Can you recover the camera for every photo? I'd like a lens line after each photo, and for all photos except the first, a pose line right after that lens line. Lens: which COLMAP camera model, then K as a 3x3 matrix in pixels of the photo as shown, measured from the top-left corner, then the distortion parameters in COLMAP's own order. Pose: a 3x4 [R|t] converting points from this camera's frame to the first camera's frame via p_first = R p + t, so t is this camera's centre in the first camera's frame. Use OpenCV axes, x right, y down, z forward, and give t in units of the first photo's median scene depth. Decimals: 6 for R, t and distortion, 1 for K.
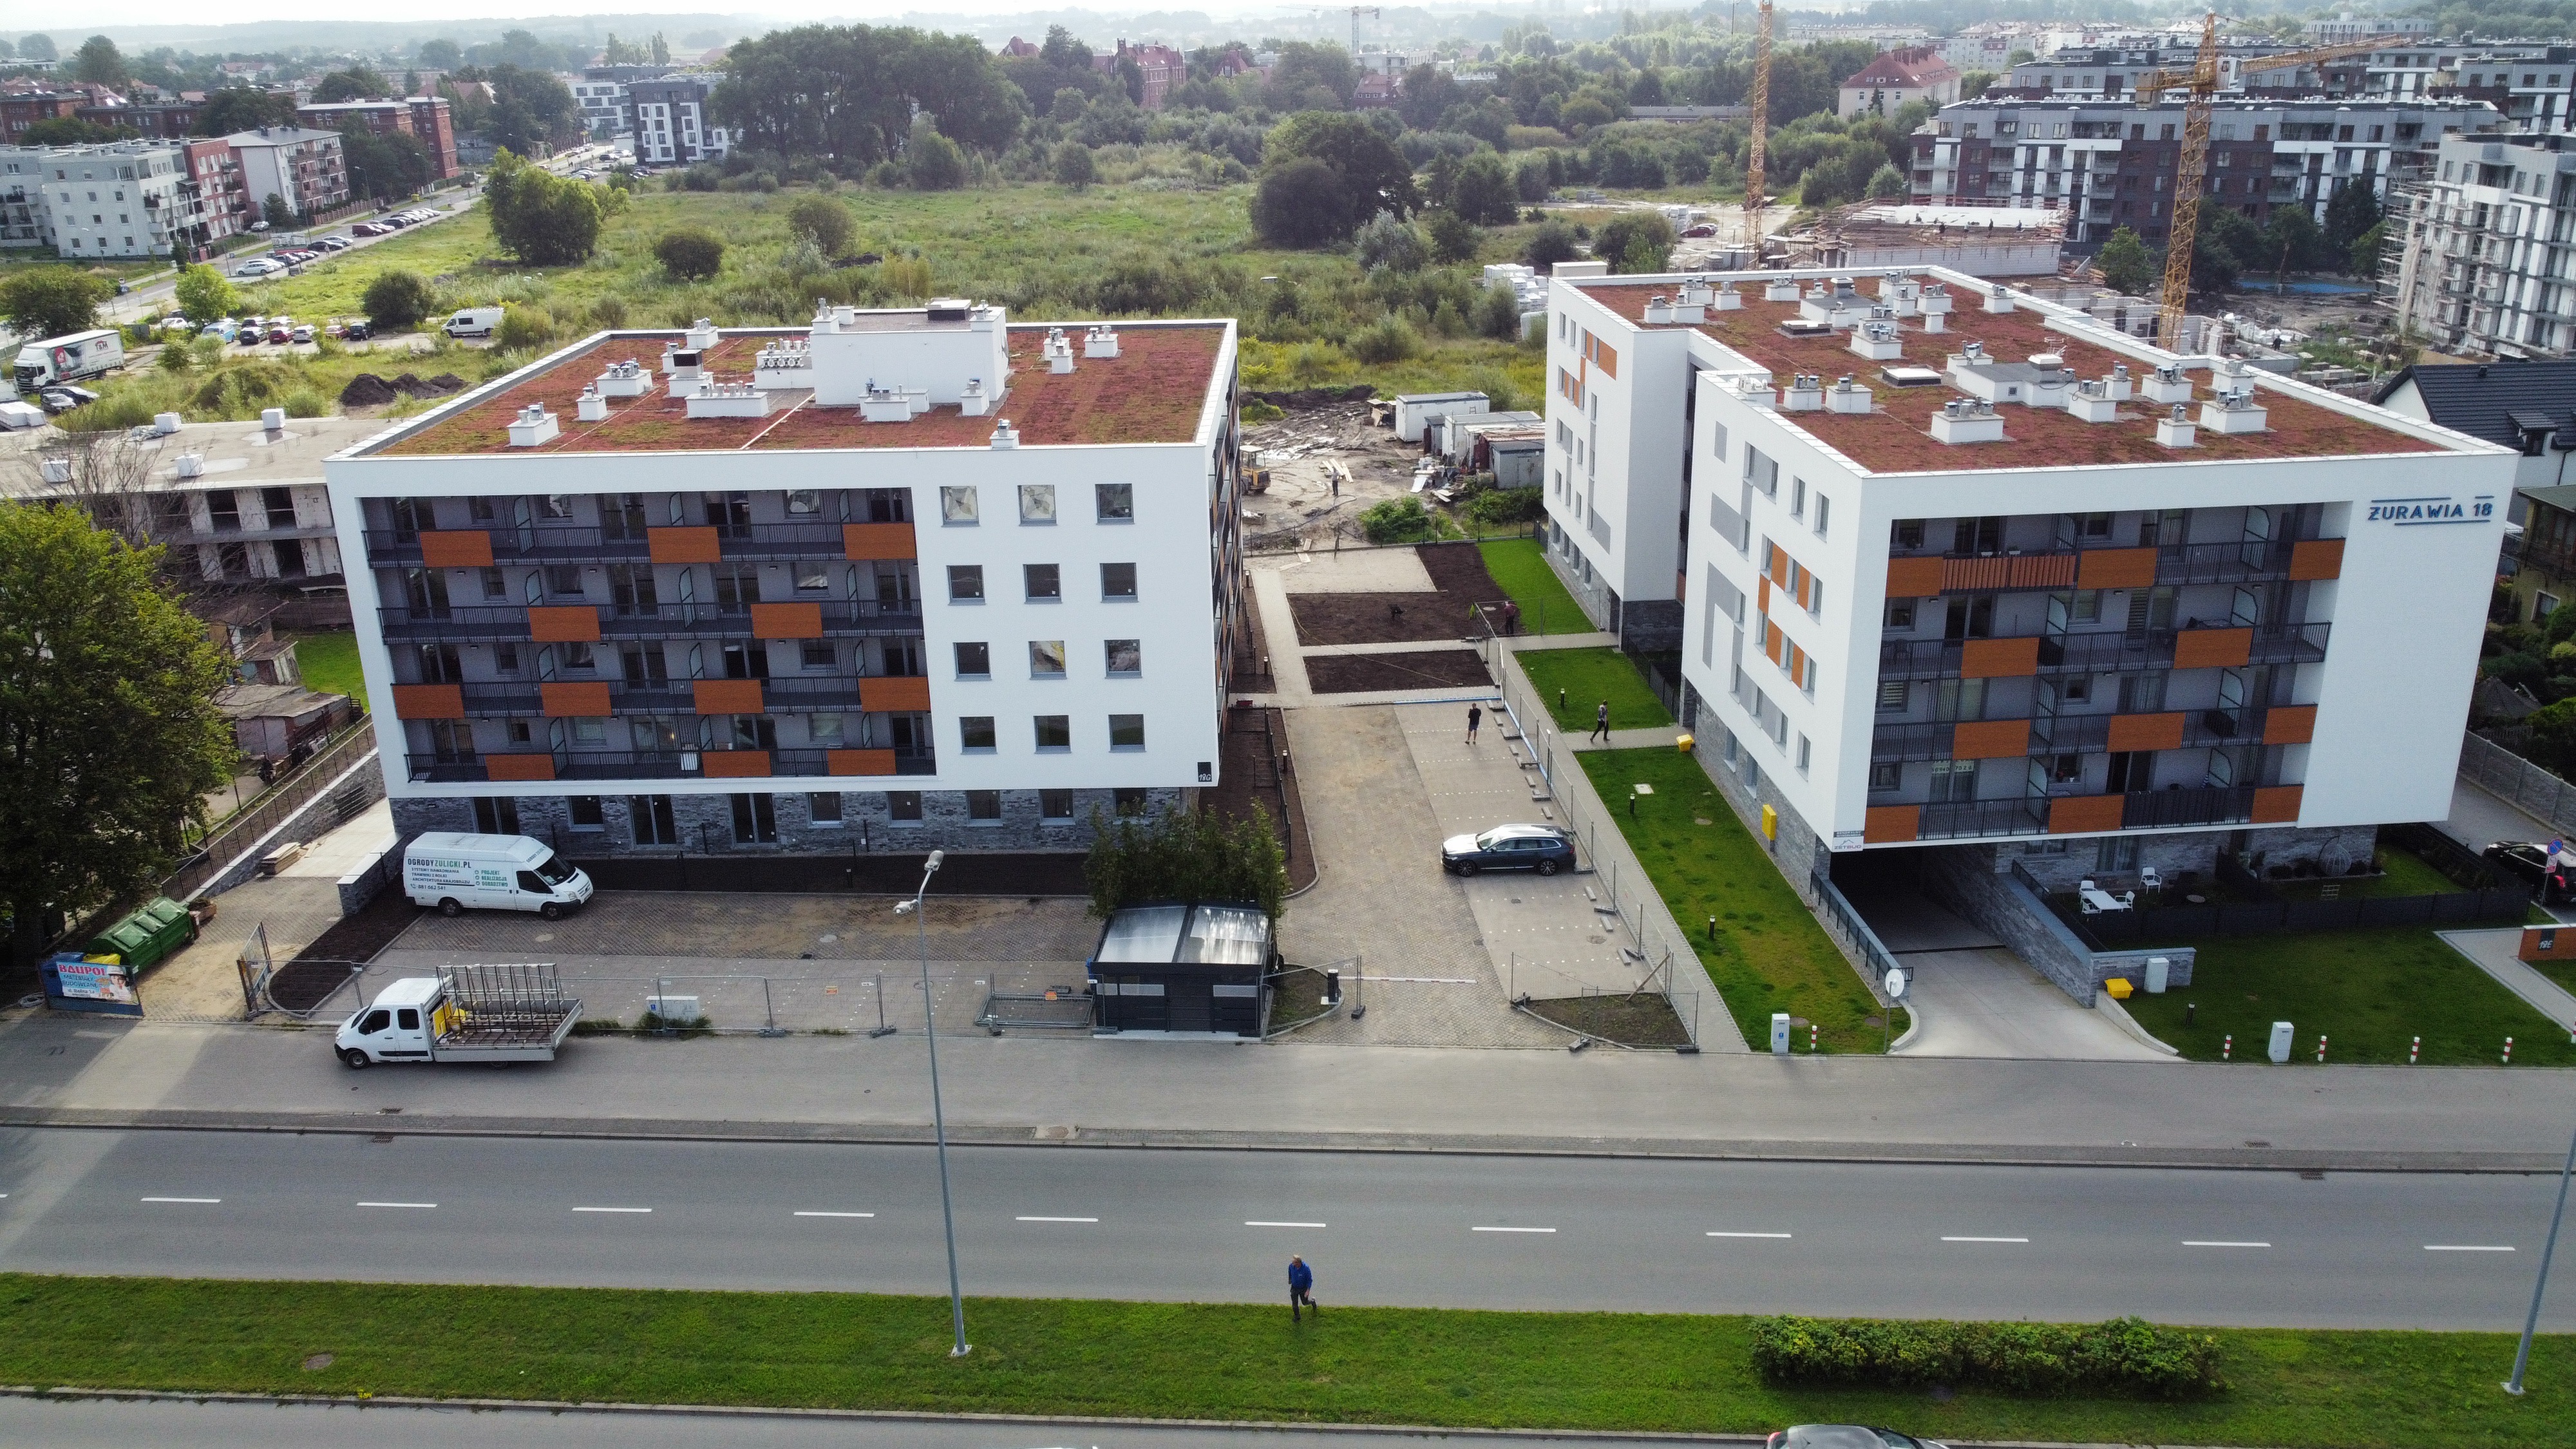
lens RADIAL K [[1920.5, 0, 1288.0], [0, 1920.5, 724.5], [0, 0, 1]] dist [-0.006192, -0.003868]
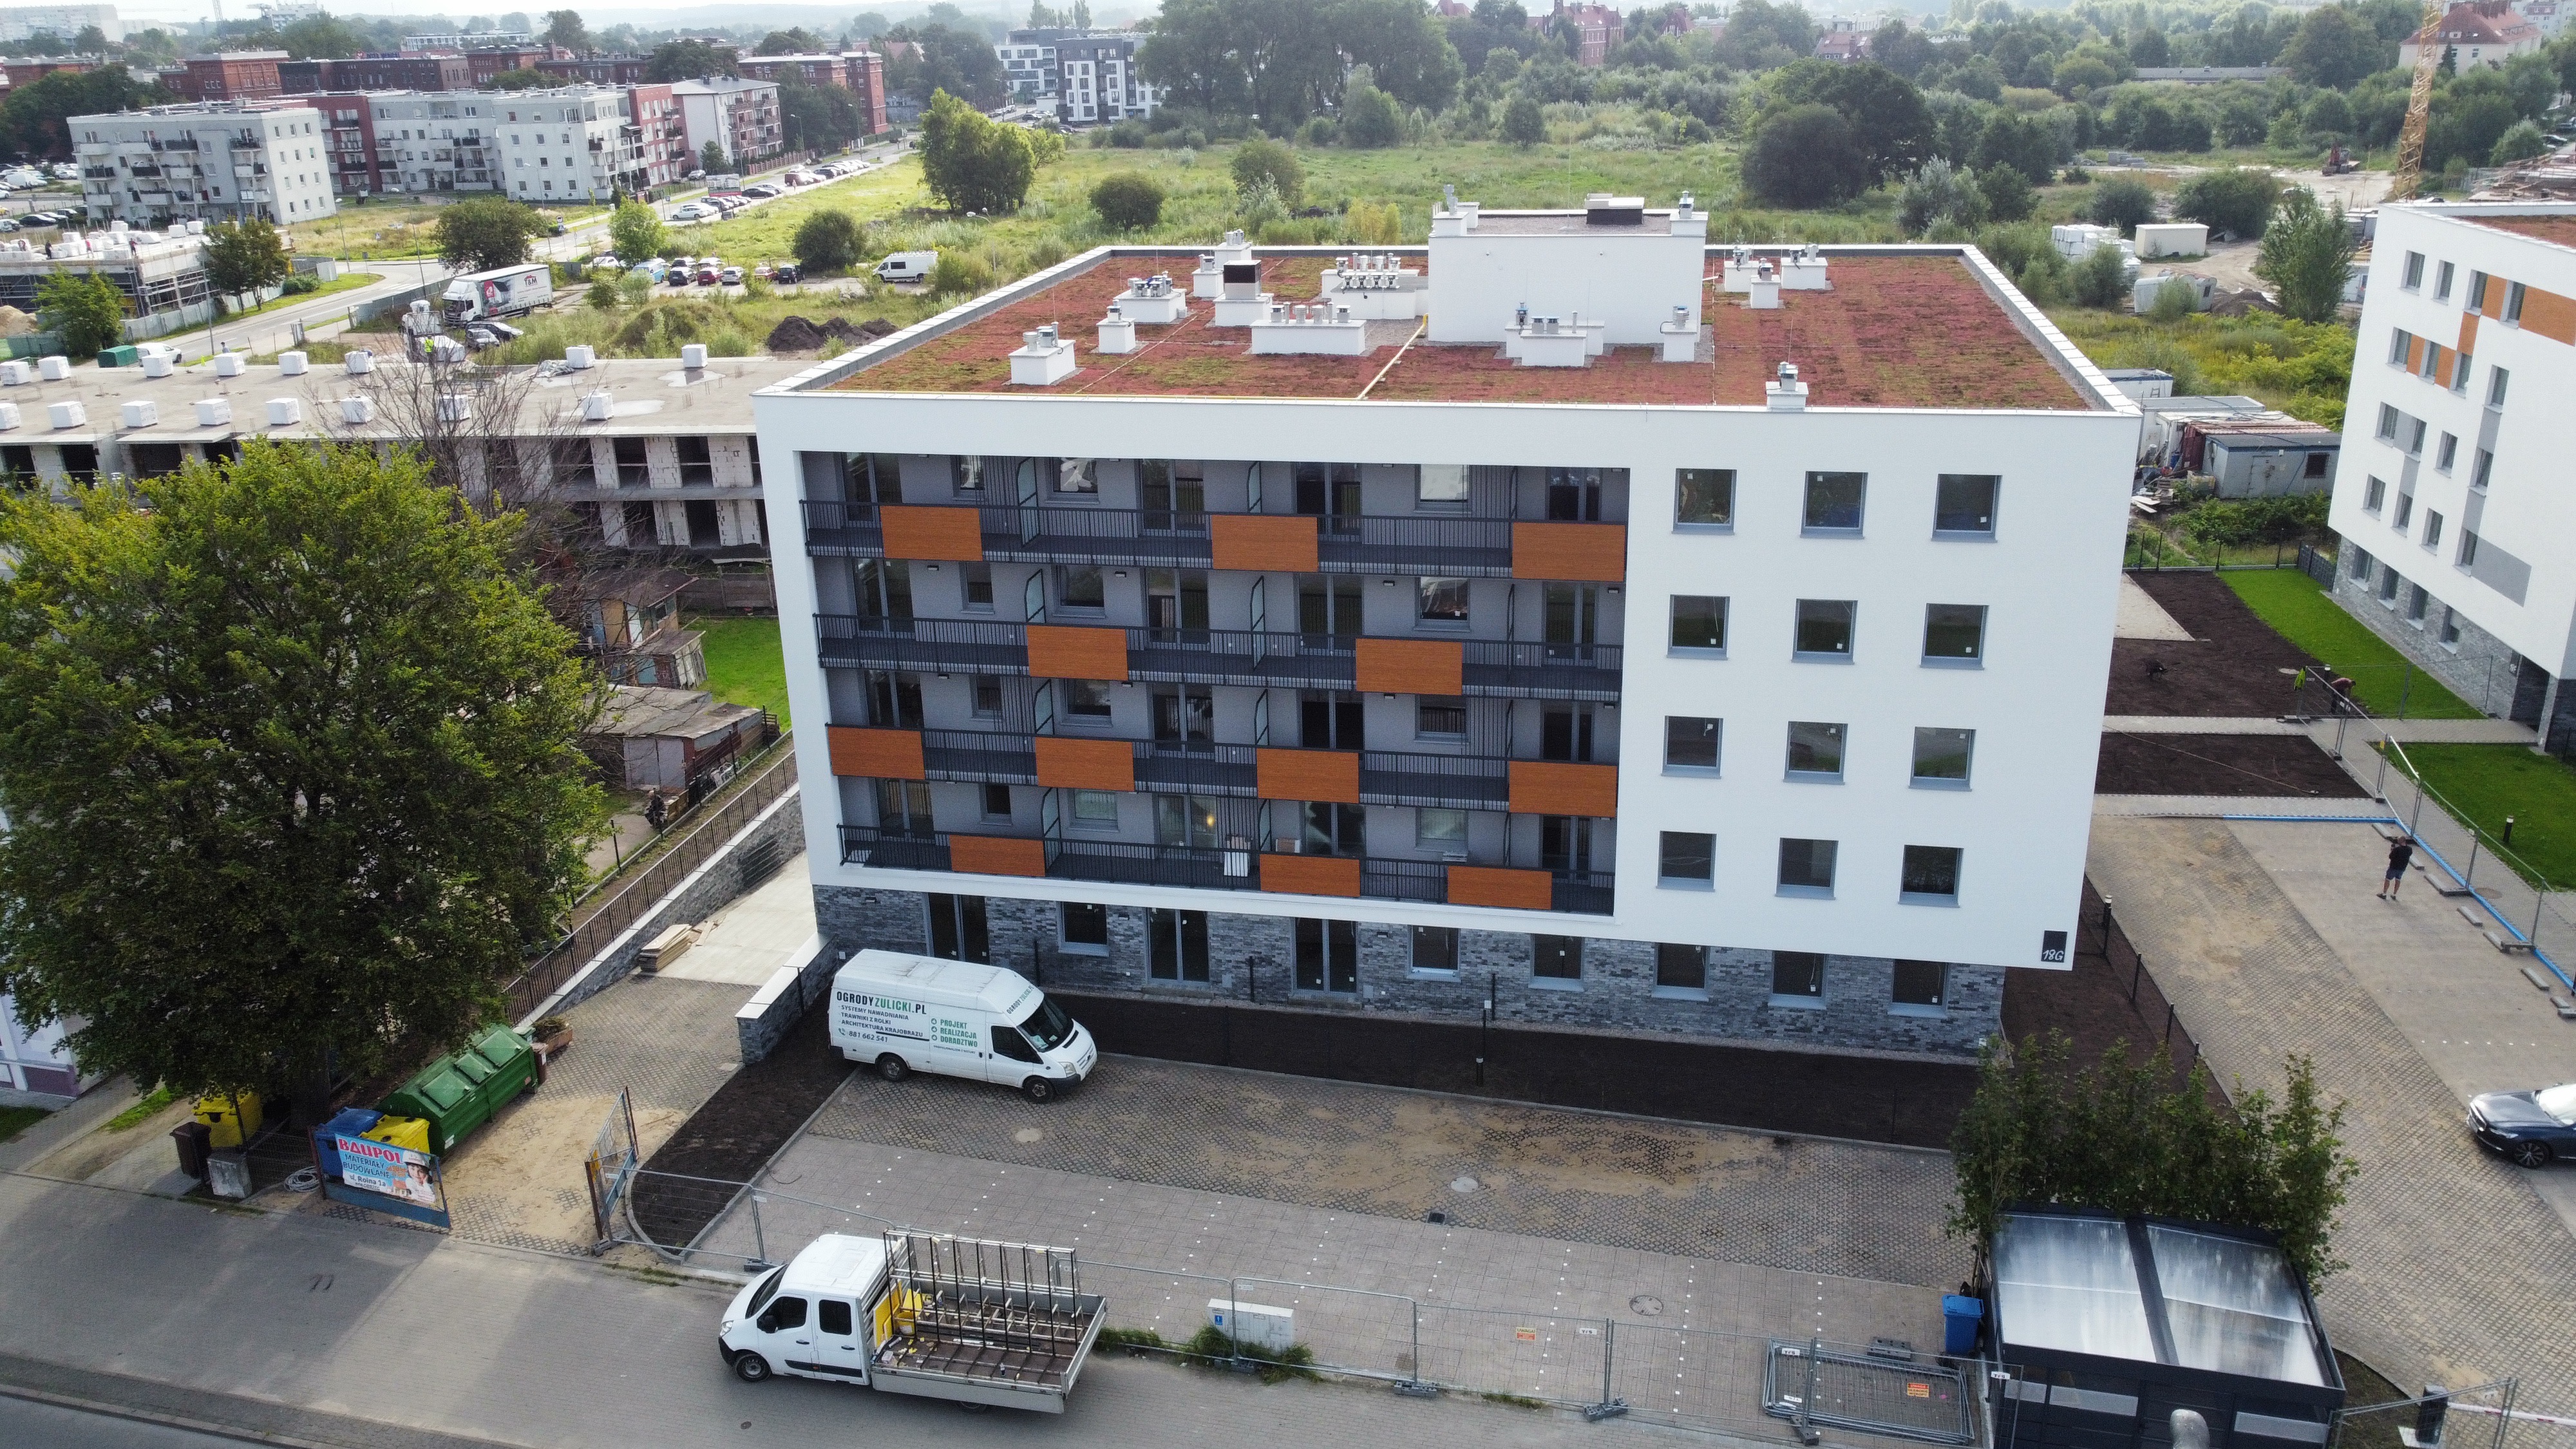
lens RADIAL K [[1900.6, 0, 1288.0], [0, 1900.6, 724.5], [0, 0, 1]] dist [0.002439, -0.007745]
pose [[0.982105, 0.062548, -0.177643, -0.177641], [-0.060911, 0.998036, 0.014662, -0.039718], [0.178211, -0.003579, 0.983986, 0.346304]]
